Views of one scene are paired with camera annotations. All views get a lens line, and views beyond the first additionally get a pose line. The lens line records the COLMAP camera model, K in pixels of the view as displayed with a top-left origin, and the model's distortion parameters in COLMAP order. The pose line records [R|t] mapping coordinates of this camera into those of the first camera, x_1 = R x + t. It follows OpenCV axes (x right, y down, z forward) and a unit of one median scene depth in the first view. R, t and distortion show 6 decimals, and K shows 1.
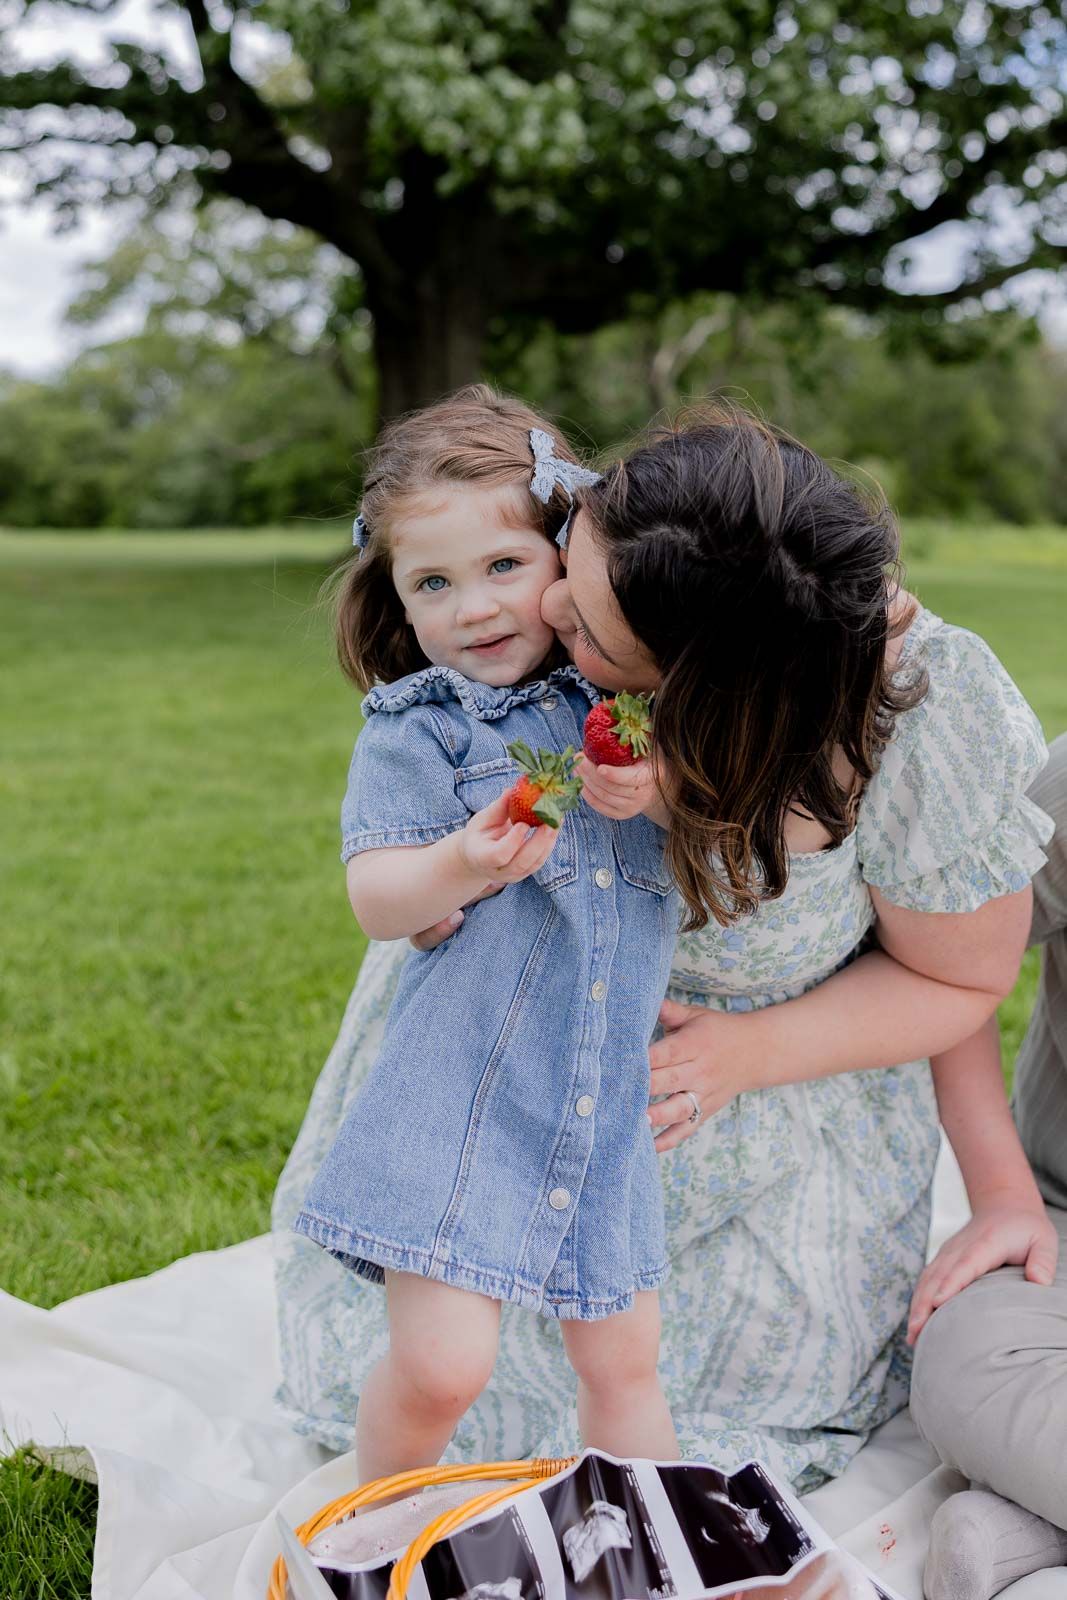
lens RADIAL K [[2423.6, 0, 533.5], [0, 2423.6, 800.0], [0, 0, 1]] dist [-0.022349, -0.062326]
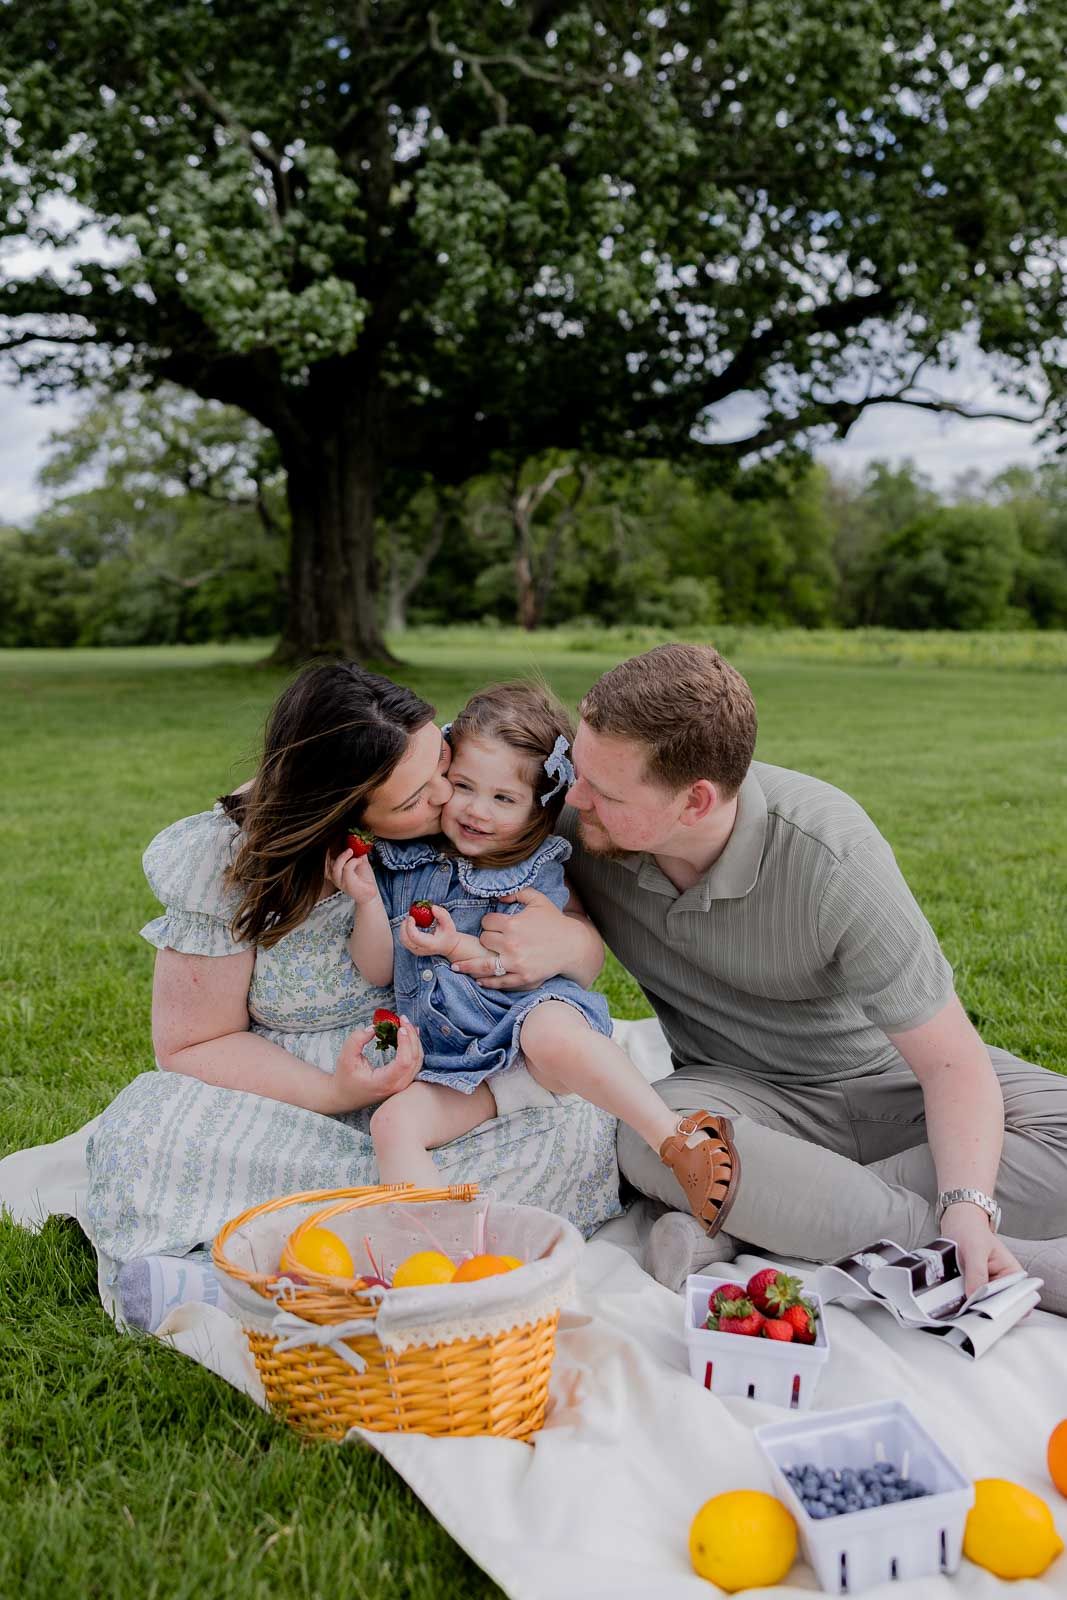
lens RADIAL K [[2157.1, 0, 533.5], [0, 2157.1, 800.0], [0, 0, 1]] dist [-0.029648, -0.033904]
pose [[0.998963, -0.025986, 0.037386, 0.014842], [0.027630, 0.998643, -0.044145, 0.024543], [-0.036188, 0.045133, 0.998325, -0.118507]]
